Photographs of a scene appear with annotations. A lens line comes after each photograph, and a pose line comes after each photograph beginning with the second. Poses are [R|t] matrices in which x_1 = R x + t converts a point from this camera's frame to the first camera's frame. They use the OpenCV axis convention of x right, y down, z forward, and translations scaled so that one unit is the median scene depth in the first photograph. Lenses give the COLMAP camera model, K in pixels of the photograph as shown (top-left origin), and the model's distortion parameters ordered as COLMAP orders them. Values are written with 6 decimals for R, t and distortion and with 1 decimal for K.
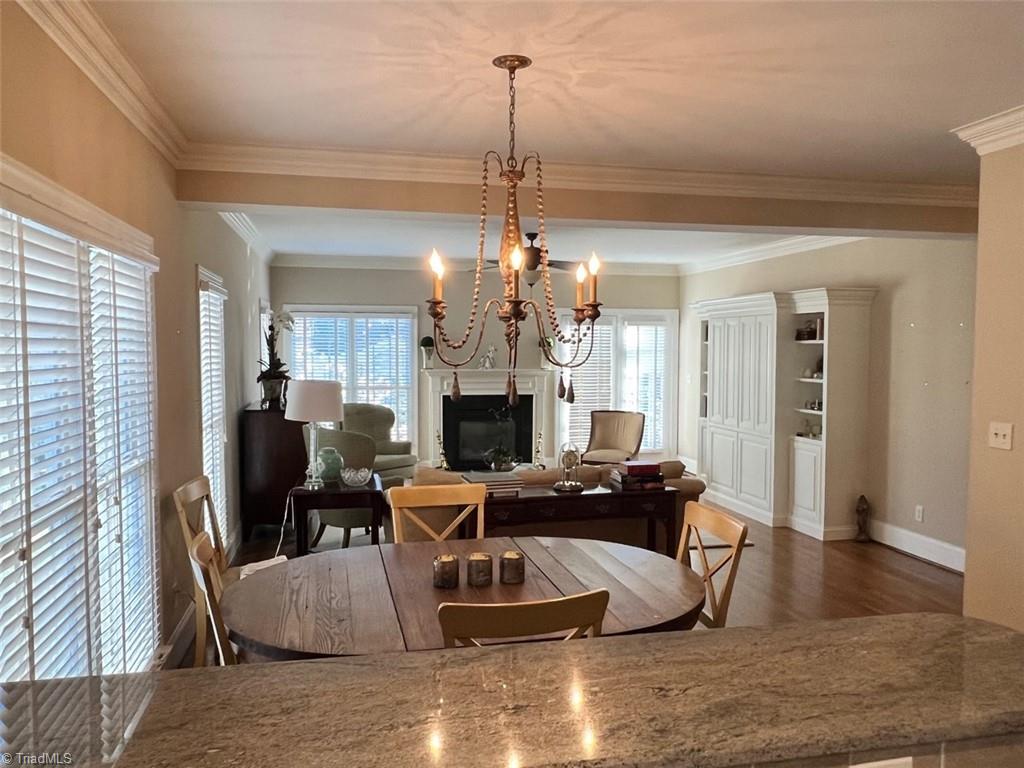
lens RADIAL K [[760.1, 0, 494.3], [0, 760.1, 388.0], [0, 0, 1]] dist [0.002620, -0.000500]
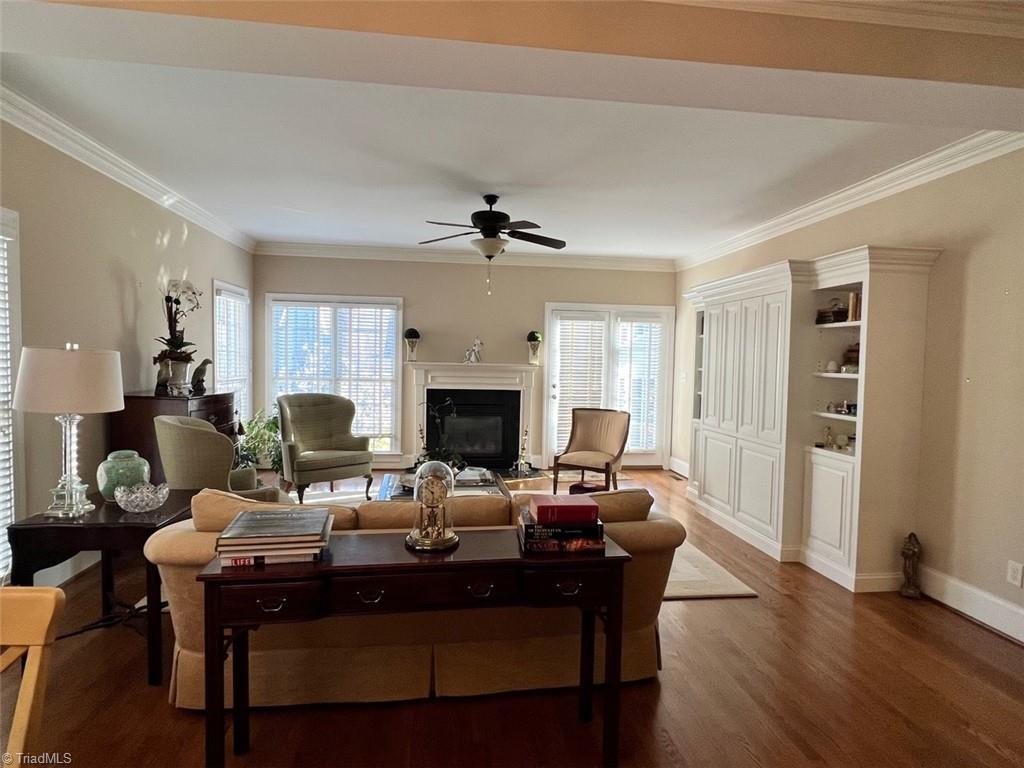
lens RADIAL K [[556.2, 0, 505.3], [0, 556.2, 386.4], [0, 0, 1]] dist [0.002343, 0.000463]
pose [[0.996673, 0.023124, -0.078158, 0.106641], [-0.023706, 0.999698, -0.006525, 0.010381], [0.077983, 0.008356, 0.996920, 0.348401]]
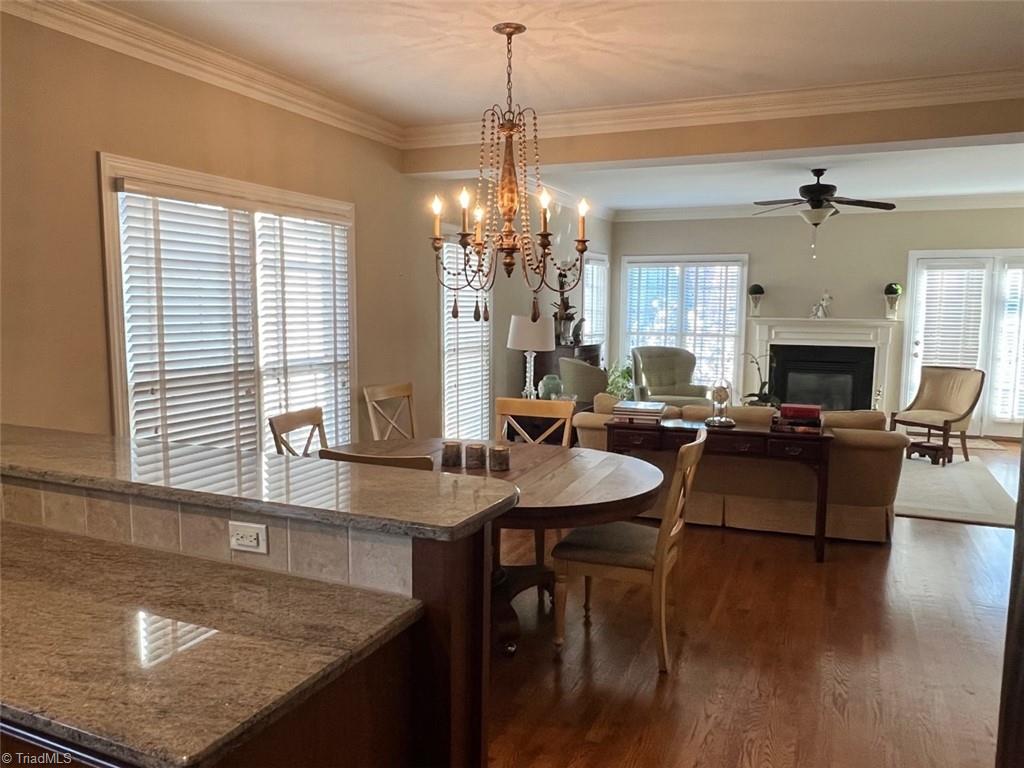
lens RADIAL K [[748.0, 0, 509.9], [0, 748.0, 388.7], [0, 0, 1]] dist [-0.002067, -0.001874]
pose [[0.817417, 0.068408, -0.571970, 0.256537], [-0.036067, 0.997053, 0.067705, 0.015979], [0.574916, -0.034714, 0.817476, 0.014631]]
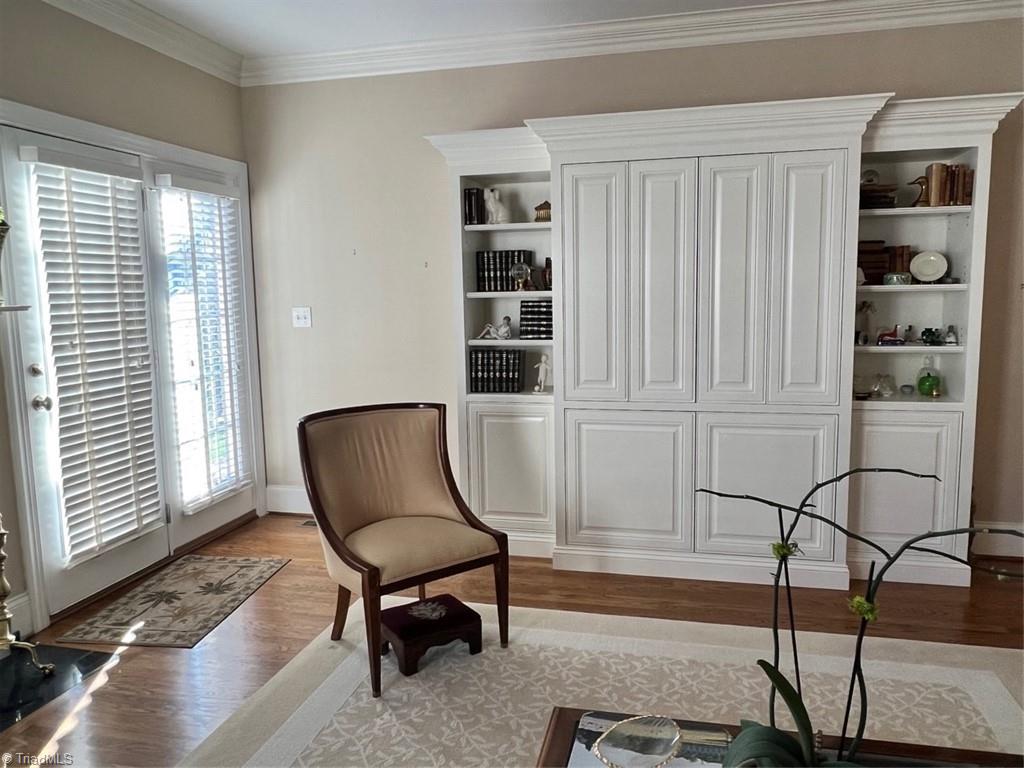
lens RADIAL K [[748.0, 0, 509.9], [0, 748.0, 388.7], [0, 0, 1]] dist [-0.002067, -0.001874]
pose [[0.423525, -0.129110, 0.896637, -0.126255], [0.069988, 0.991496, 0.109711, -0.013561], [-0.903177, 0.016289, 0.428960, 0.855852]]
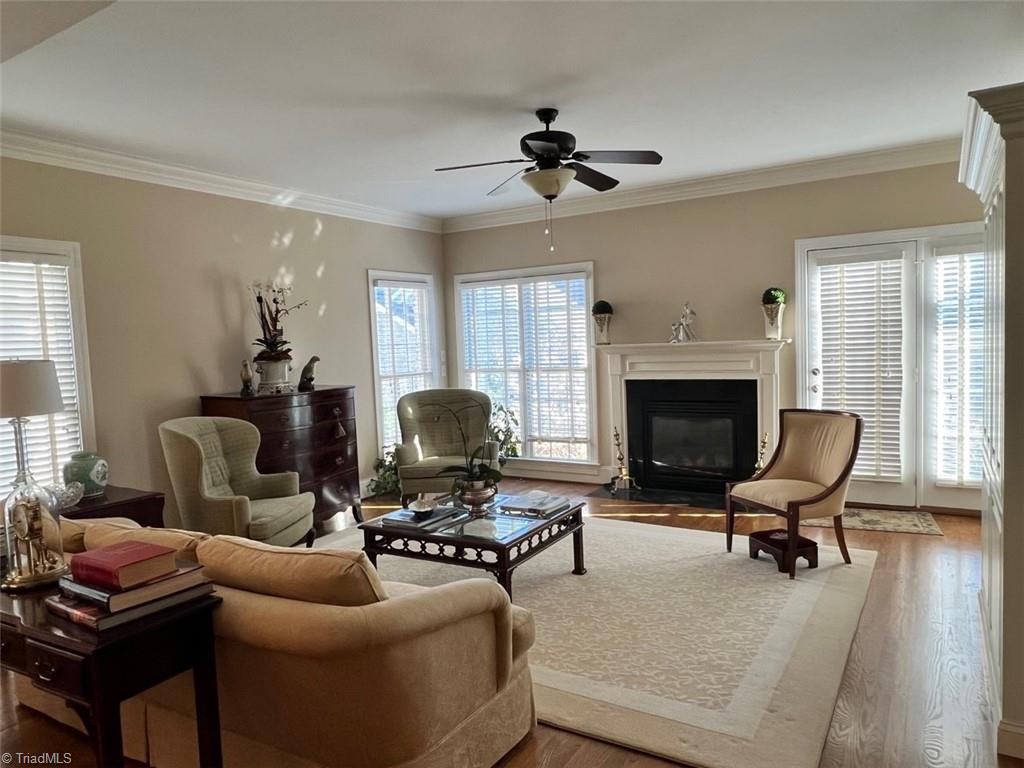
lens RADIAL K [[685.4, 0, 505.4], [0, 685.4, 389.2], [0, 0, 1]] dist [-0.002086, -0.000174]
pose [[0.730416, 0.017500, -0.682778, 0.358059], [0.001741, 0.999621, 0.027483, 0.000234], [0.683000, -0.021263, 0.730109, 0.523984]]
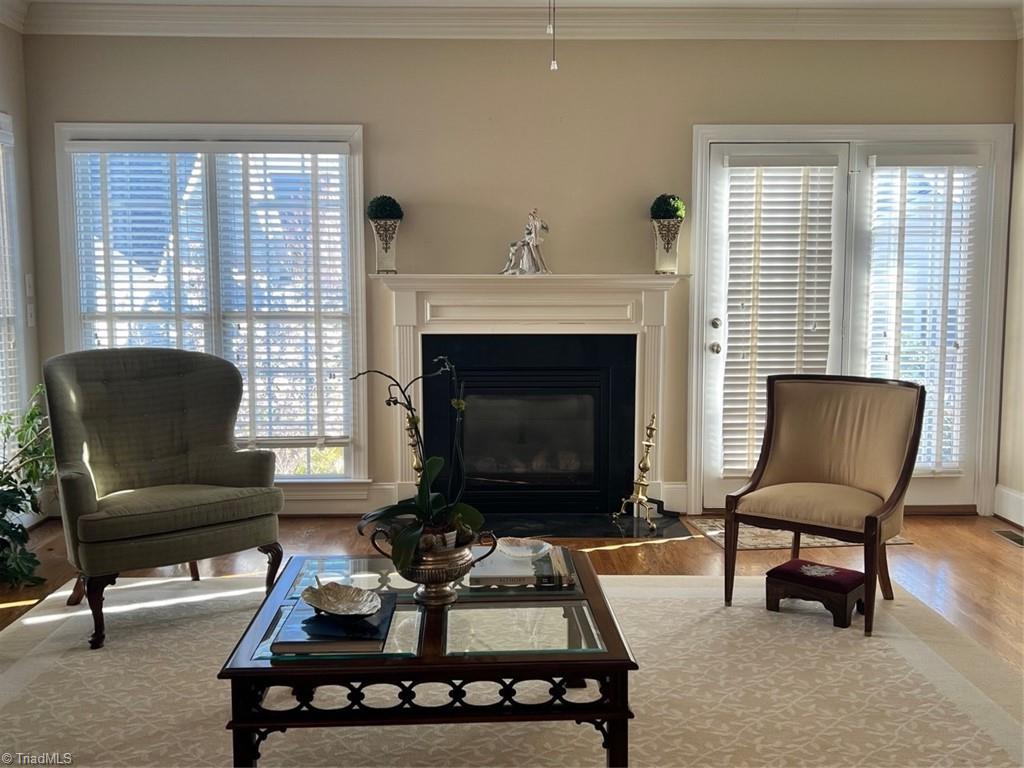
lens RADIAL K [[992.4, 0, 507.4], [0, 992.4, 380.3], [0, 0, 1]] dist [0.159604, -0.418142]
pose [[0.985331, 0.014190, -0.170063, 0.091850], [-0.006822, 0.999016, 0.043829, 0.012401], [0.170517, -0.042026, 0.984458, 0.536682]]
